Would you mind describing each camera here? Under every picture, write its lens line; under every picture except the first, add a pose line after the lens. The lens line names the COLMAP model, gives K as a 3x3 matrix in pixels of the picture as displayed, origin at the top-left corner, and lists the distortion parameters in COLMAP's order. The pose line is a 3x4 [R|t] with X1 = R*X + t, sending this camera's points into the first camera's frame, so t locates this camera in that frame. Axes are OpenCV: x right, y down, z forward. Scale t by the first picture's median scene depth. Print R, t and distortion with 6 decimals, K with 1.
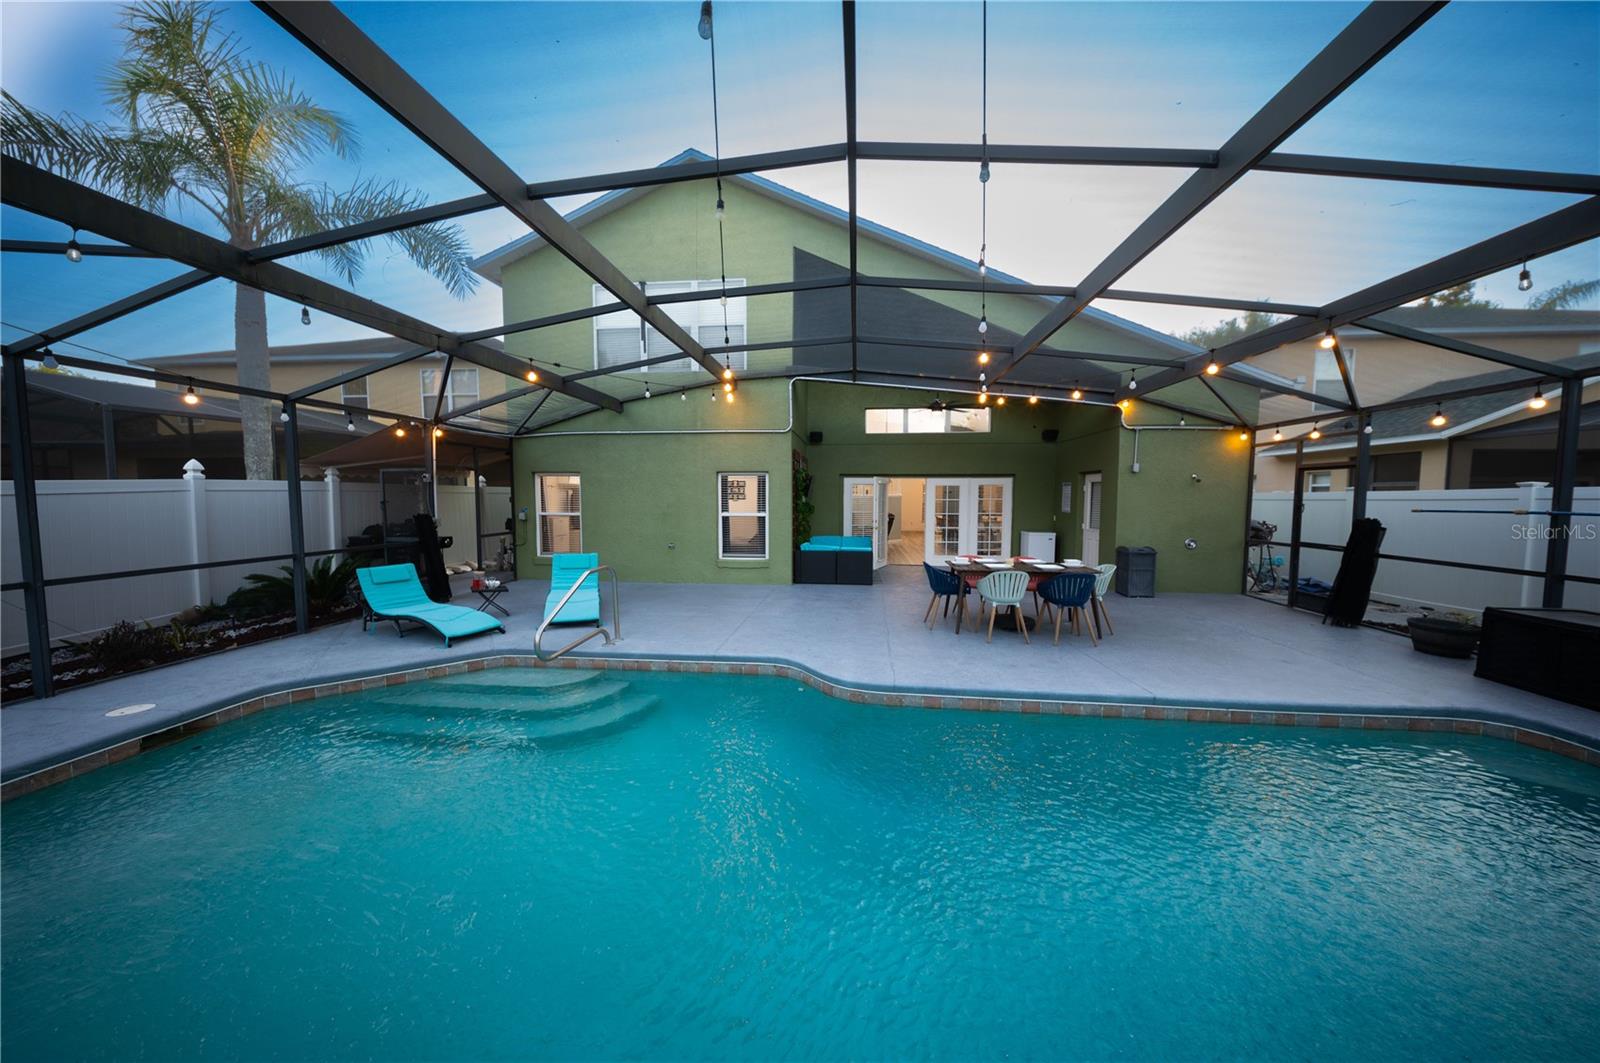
lens RADIAL K [[523.4, 0, 805.5], [0, 523.4, 529.5], [0, 0, 1]] dist [-0.002538, -0.000075]
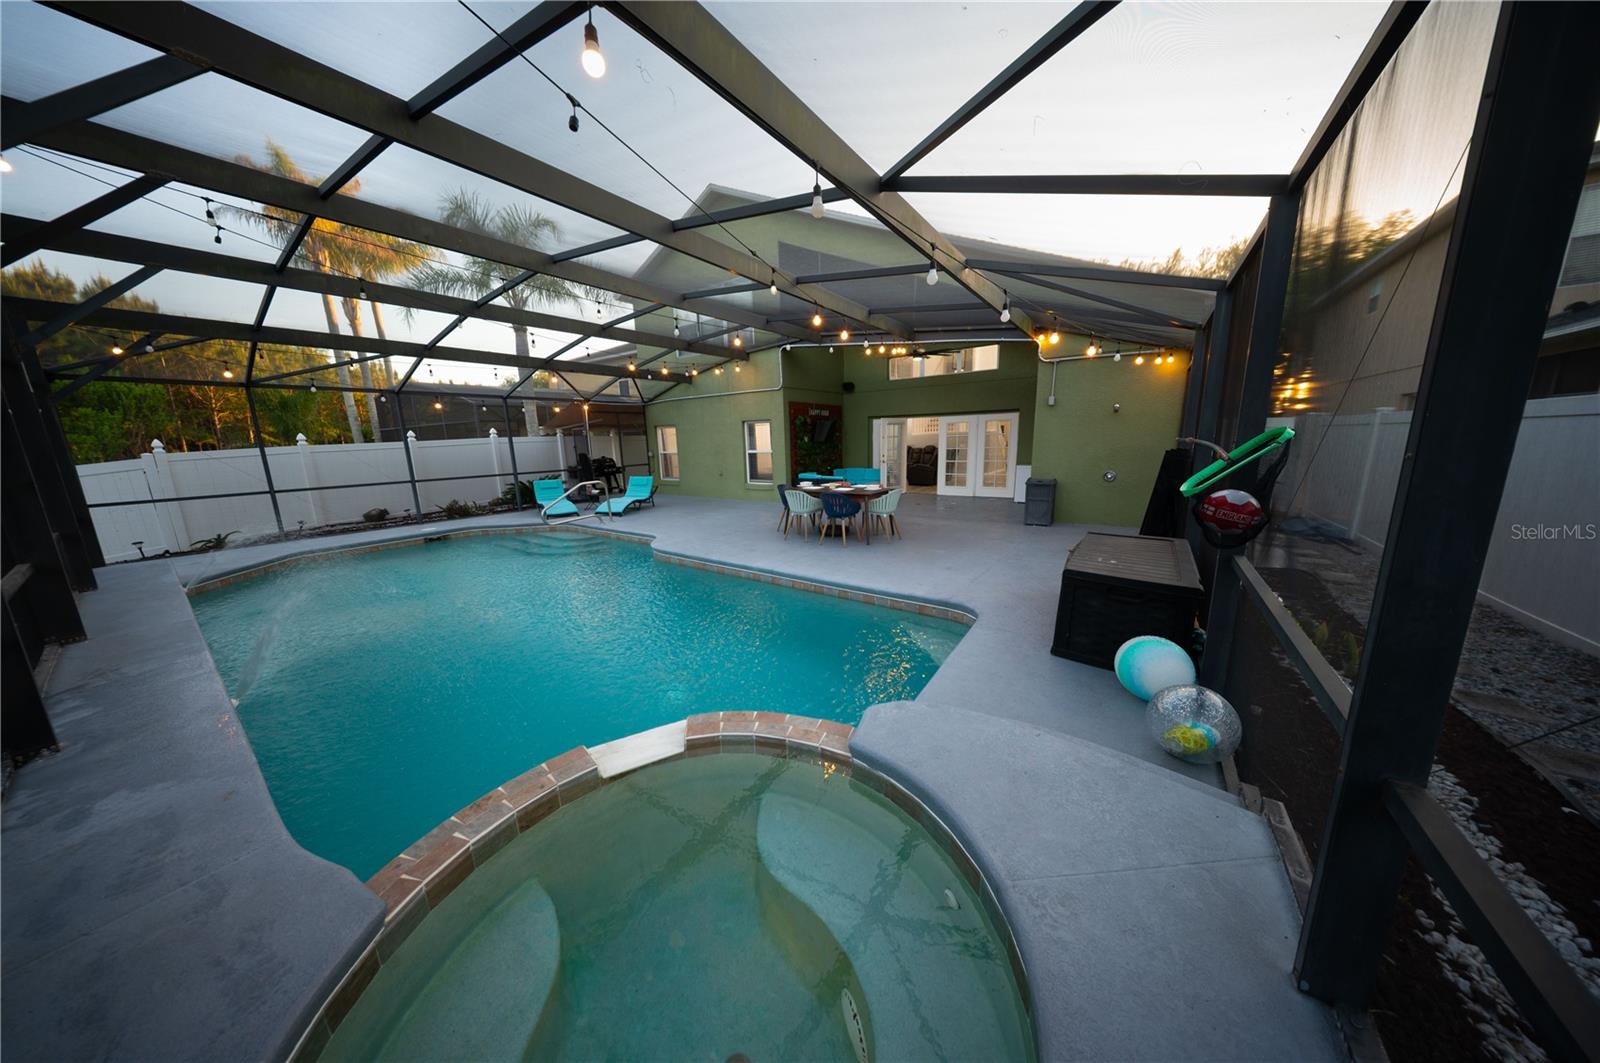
lens RADIAL K [[472.3, 0, 800.2], [0, 472.3, 532.2], [0, 0, 1]] dist [0.007702, -0.000050]
pose [[0.868031, 0.072792, -0.491145, 0.604009], [-0.002906, 0.989923, 0.141580, 0.004979], [0.496502, -0.121468, 0.859495, -0.061703]]
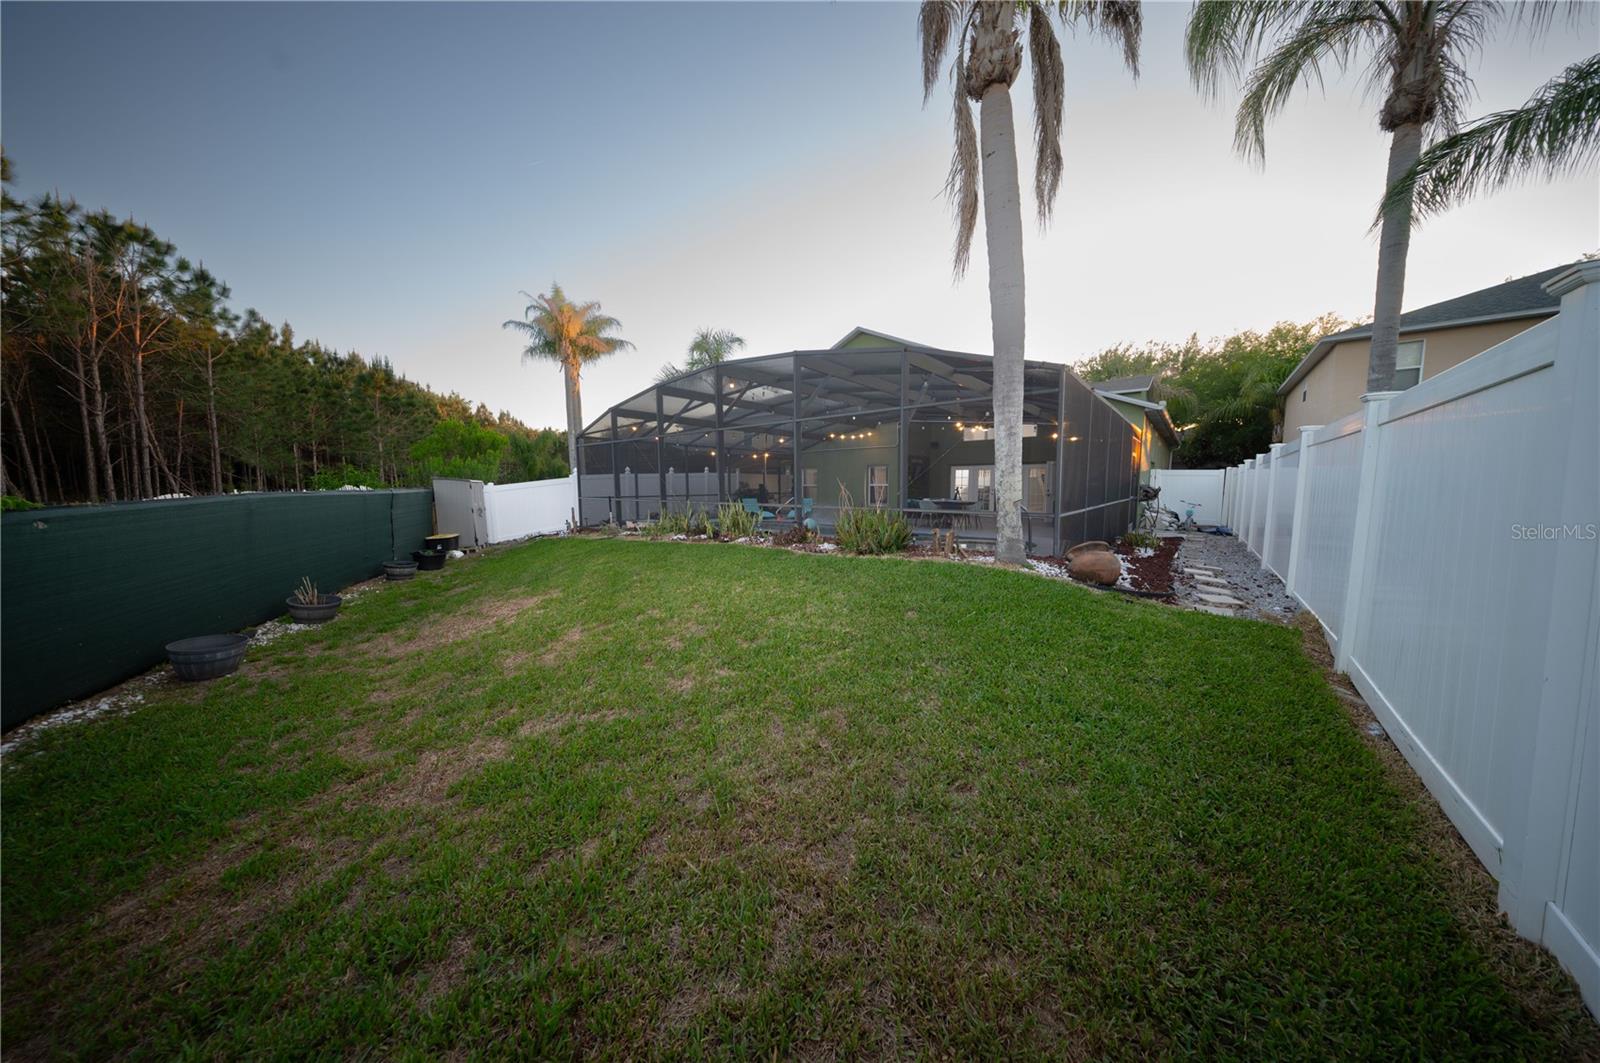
lens RADIAL K [[472.3, 0, 796.9], [0, 472.3, 522.4], [0, 0, 1]] dist [0.007702, -0.000050]
pose [[0.822207, 0.046215, -0.567309, 0.713577], [-0.034115, 0.998908, 0.031932, 0.073504], [0.568165, -0.006901, 0.822886, -0.804707]]
